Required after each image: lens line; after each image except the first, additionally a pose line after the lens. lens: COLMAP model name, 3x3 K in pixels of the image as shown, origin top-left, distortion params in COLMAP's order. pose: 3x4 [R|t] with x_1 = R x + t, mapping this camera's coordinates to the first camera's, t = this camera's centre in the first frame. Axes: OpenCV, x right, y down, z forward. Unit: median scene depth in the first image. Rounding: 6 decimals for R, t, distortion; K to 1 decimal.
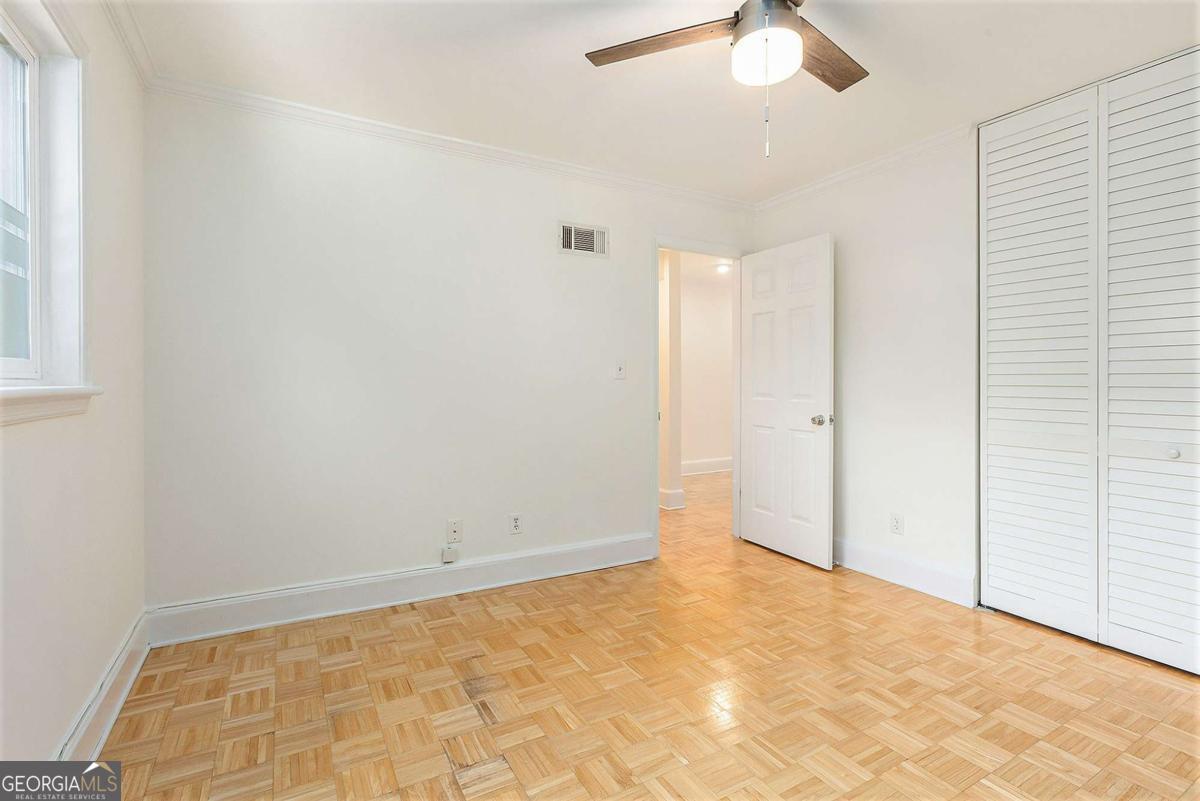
lens RADIAL K [[549.4, 0, 578.9], [0, 549.4, 387.3], [0, 0, 1]] dist [-0.004385, 0.002767]
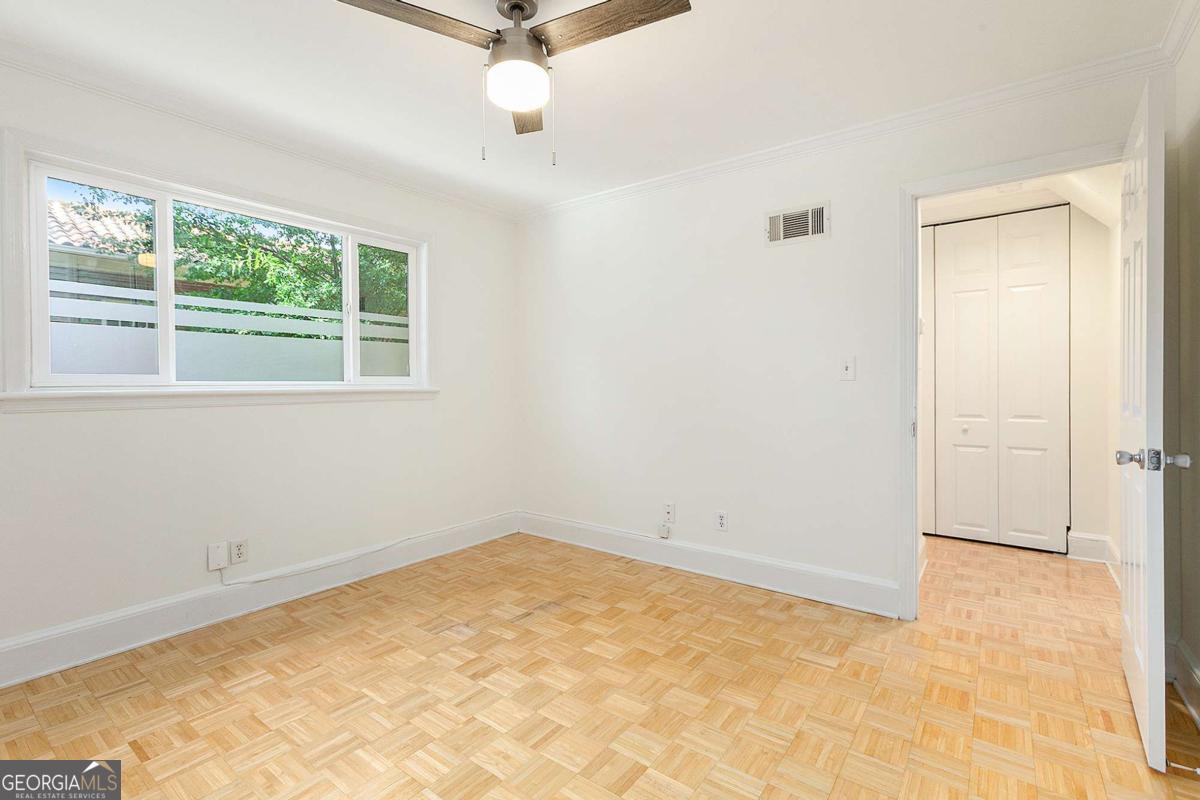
lens RADIAL K [[549.4, 0, 602.1], [0, 549.4, 394.4], [0, 0, 1]] dist [-0.004385, 0.002767]
pose [[0.413744, 0.007158, -0.910365, 0.828485], [-0.004791, 0.999972, 0.005685, 0.004648], [0.910381, 0.002010, 0.413767, 0.411958]]
